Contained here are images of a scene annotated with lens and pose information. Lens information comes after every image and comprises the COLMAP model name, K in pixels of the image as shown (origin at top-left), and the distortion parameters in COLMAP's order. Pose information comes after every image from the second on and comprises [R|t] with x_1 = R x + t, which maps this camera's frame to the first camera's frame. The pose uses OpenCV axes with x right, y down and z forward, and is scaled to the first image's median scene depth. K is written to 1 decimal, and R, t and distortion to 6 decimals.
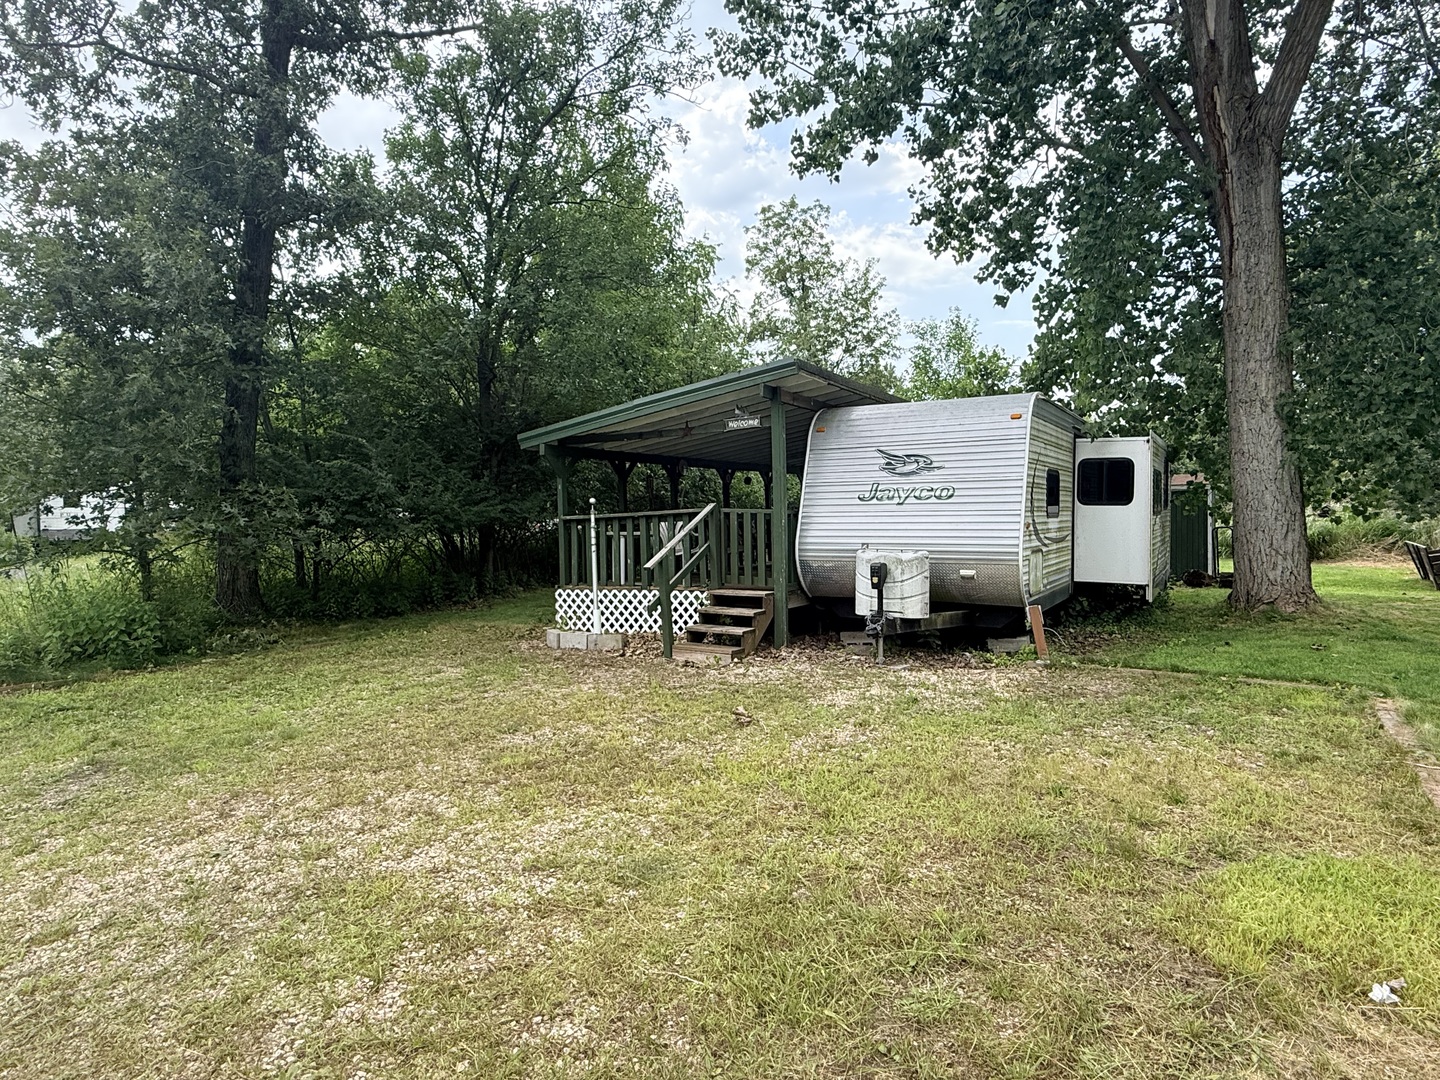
lens RADIAL K [[802.5, 0, 721.3], [0, 802.5, 539.3], [0, 0, 1]] dist [0.002137, 0.000401]
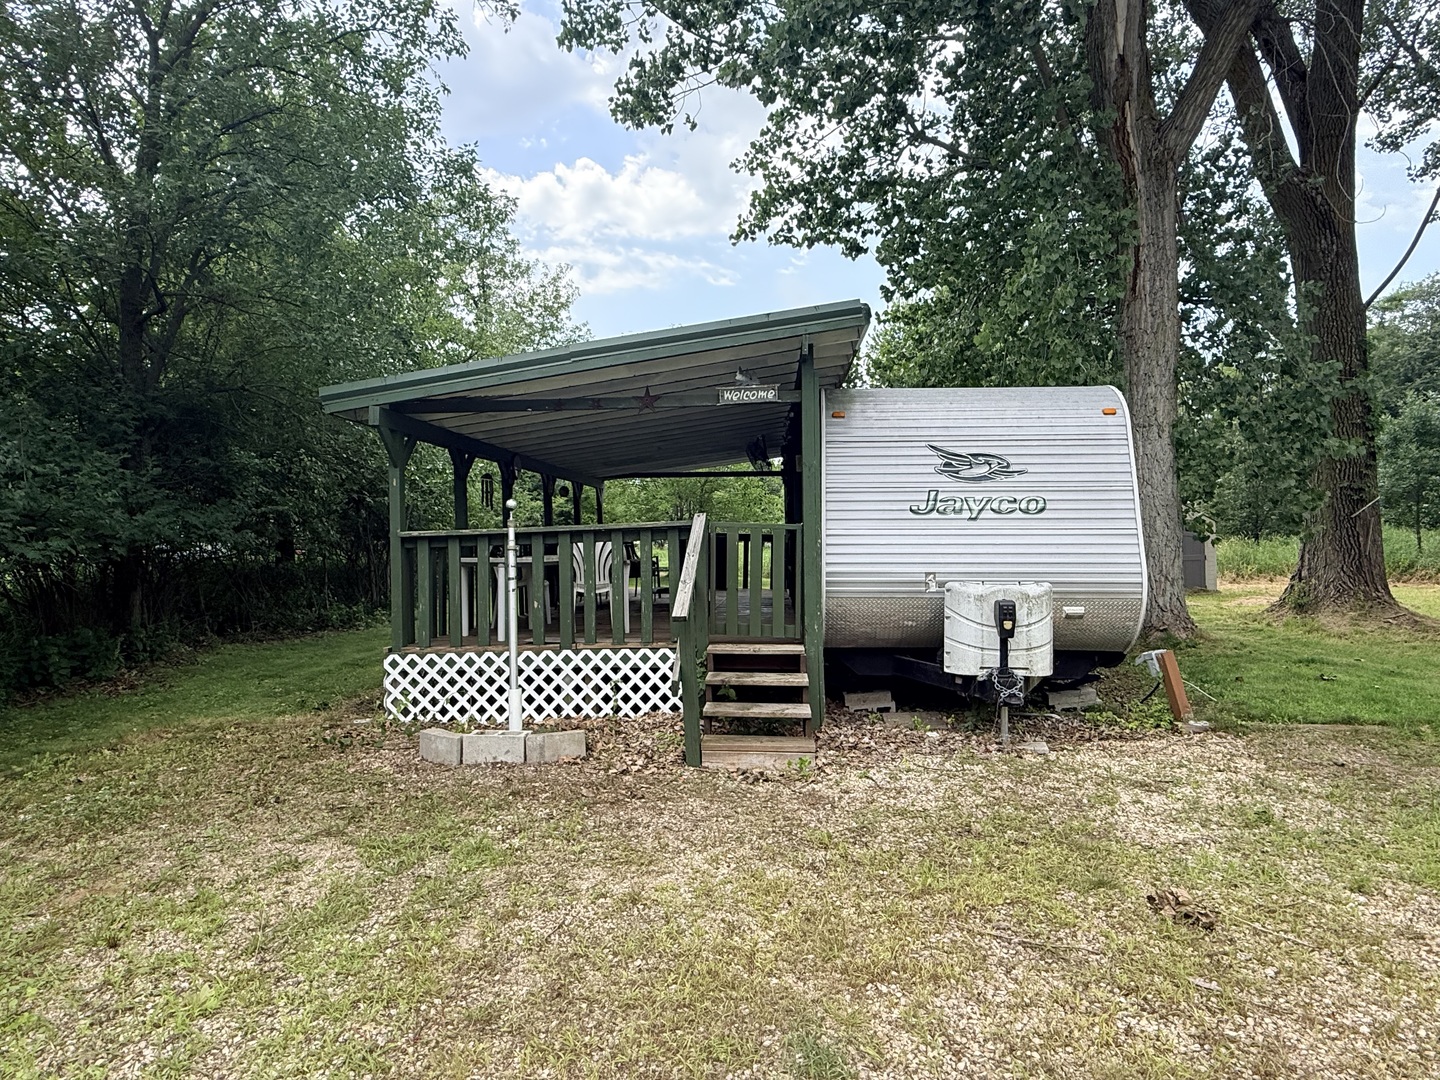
lens RADIAL K [[802.5, 0, 719.0], [0, 802.5, 544.8], [0, 0, 1]] dist [0.002137, 0.000401]
pose [[0.889638, 0.008171, 0.456593, -0.296516], [0.004997, 0.999606, -0.027626, -0.001076], [-0.456639, 0.026859, 0.889247, 0.413959]]
